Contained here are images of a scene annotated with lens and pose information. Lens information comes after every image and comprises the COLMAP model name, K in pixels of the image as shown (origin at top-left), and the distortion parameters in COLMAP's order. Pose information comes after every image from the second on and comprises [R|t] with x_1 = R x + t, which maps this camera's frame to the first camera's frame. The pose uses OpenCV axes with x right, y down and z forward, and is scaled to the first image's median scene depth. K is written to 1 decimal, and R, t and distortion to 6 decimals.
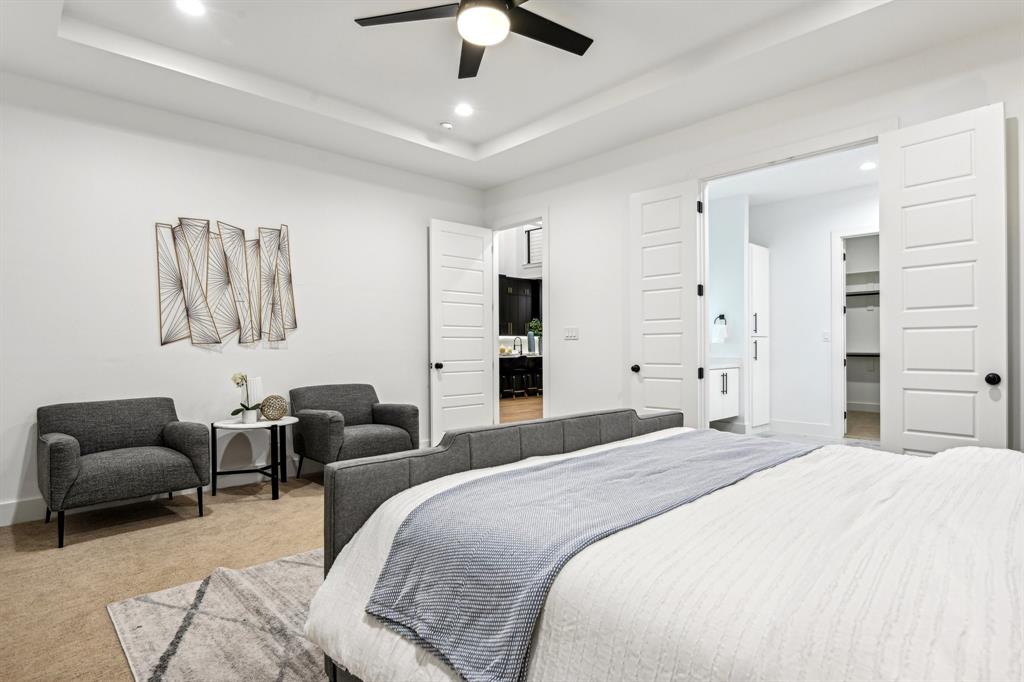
lens RADIAL K [[559.0, 0, 511.5], [0, 559.0, 343.3], [0, 0, 1]] dist [0.003595, -0.001527]
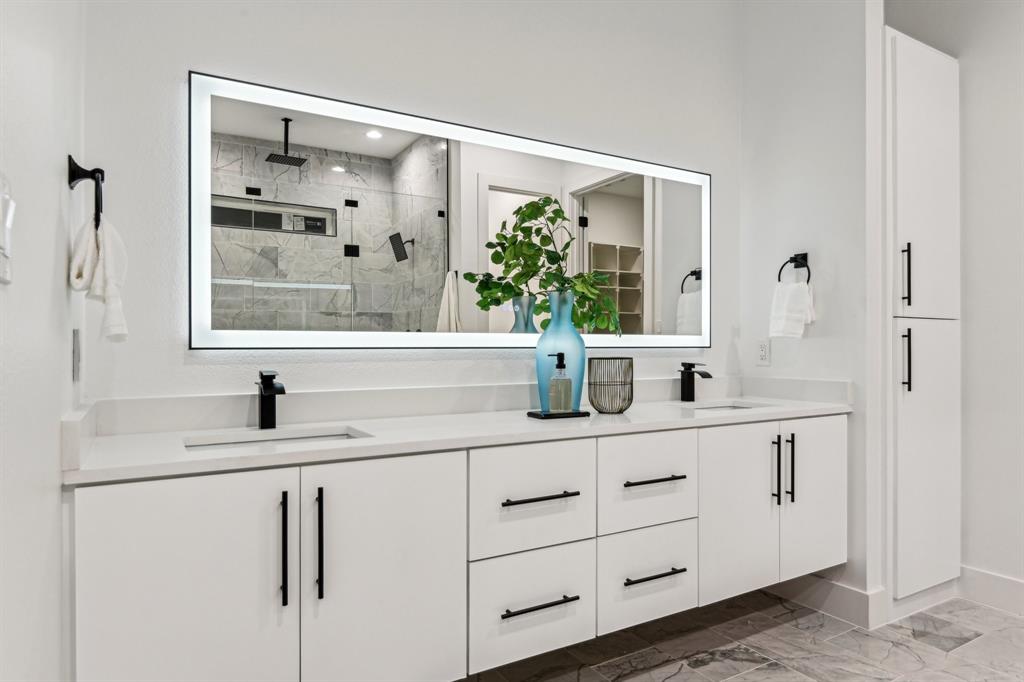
lens RADIAL K [[623.7, 0, 513.7], [0, 623.7, 349.2], [0, 0, 1]] dist [-0.007424, 0.000087]
pose [[0.974773, 0.002535, -0.223183, 0.296576], [-0.003225, 0.999991, -0.002728, 0.008209], [0.223174, 0.003379, 0.974773, 0.604946]]
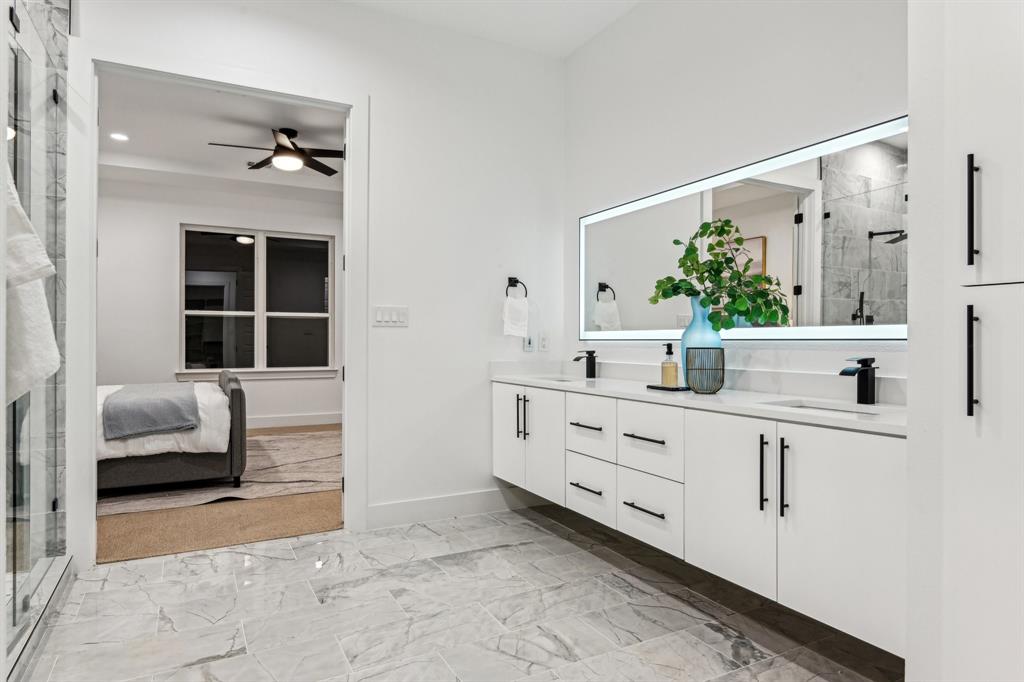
lens RADIAL K [[599.0, 0, 511.9], [0, 599.0, 338.6], [0, 0, 1]] dist [-0.008007, -0.000781]
pose [[-0.265296, 0.000860, -0.964167, 0.659503], [-0.005116, 0.999984, 0.002300, 0.005560], [0.964153, 0.005543, -0.265288, 0.905584]]
